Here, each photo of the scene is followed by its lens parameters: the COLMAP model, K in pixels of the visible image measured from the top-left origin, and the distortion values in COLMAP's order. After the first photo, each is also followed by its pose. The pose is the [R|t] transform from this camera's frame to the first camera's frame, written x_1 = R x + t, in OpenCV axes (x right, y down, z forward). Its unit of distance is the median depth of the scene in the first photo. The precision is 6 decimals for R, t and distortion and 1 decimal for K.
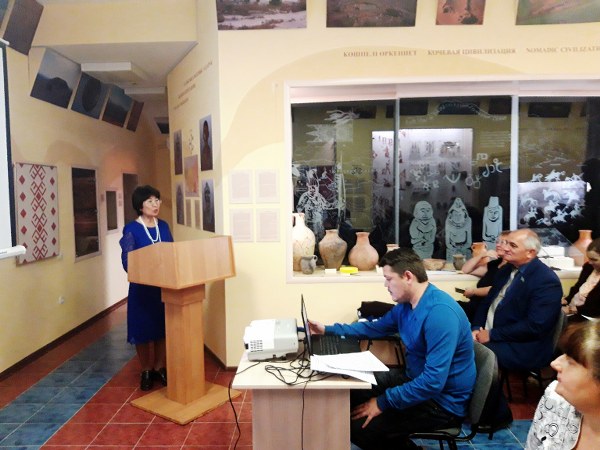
lens RADIAL K [[465.6, 0, 295.3], [0, 465.6, 220.3], [0, 0, 1]] dist [0.040774, -0.089711]
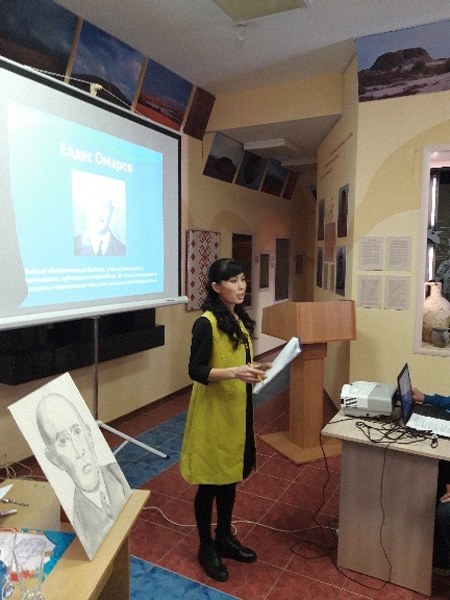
lens RADIAL K [[465.6, 0, 226.5], [0, 465.6, 295.9], [0, 0, 1]] dist [0.040774, -0.089711]
pose [[0.880555, 0.069178, -0.468869, 0.084658], [-0.055329, 0.997530, 0.043267, -0.005915], [0.470704, -0.012157, 0.882207, -0.053986]]
